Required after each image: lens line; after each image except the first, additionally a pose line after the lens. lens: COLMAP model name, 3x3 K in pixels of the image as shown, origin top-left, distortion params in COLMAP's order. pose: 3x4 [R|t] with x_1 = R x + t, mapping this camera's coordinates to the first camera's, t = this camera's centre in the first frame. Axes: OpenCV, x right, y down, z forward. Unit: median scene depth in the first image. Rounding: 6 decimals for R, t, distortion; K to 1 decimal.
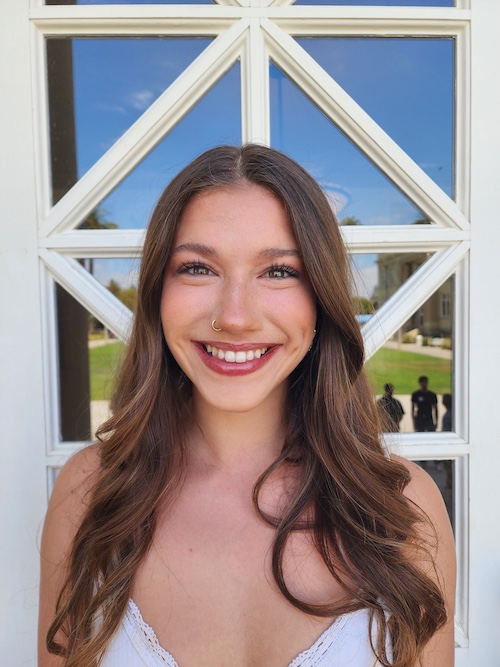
lens RADIAL K [[447.5, 0, 238.9], [0, 447.5, 334.0], [0, 0, 1]] dist [0.014922, -0.032942]
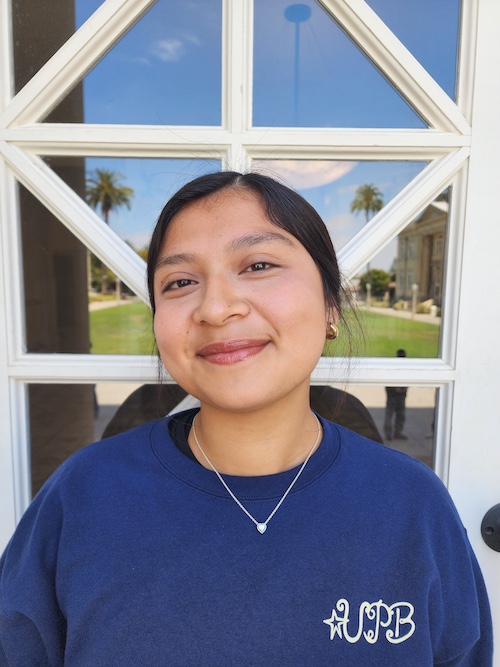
lens RADIAL K [[447.5, 0, 243.8], [0, 447.5, 333.4], [0, 0, 1]] dist [0.014922, -0.032942]
pose [[0.999371, 0.032244, -0.014746, 0.083223], [-0.031059, 0.996731, 0.074578, 0.115339], [0.017102, -0.074073, 0.997106, 0.059480]]
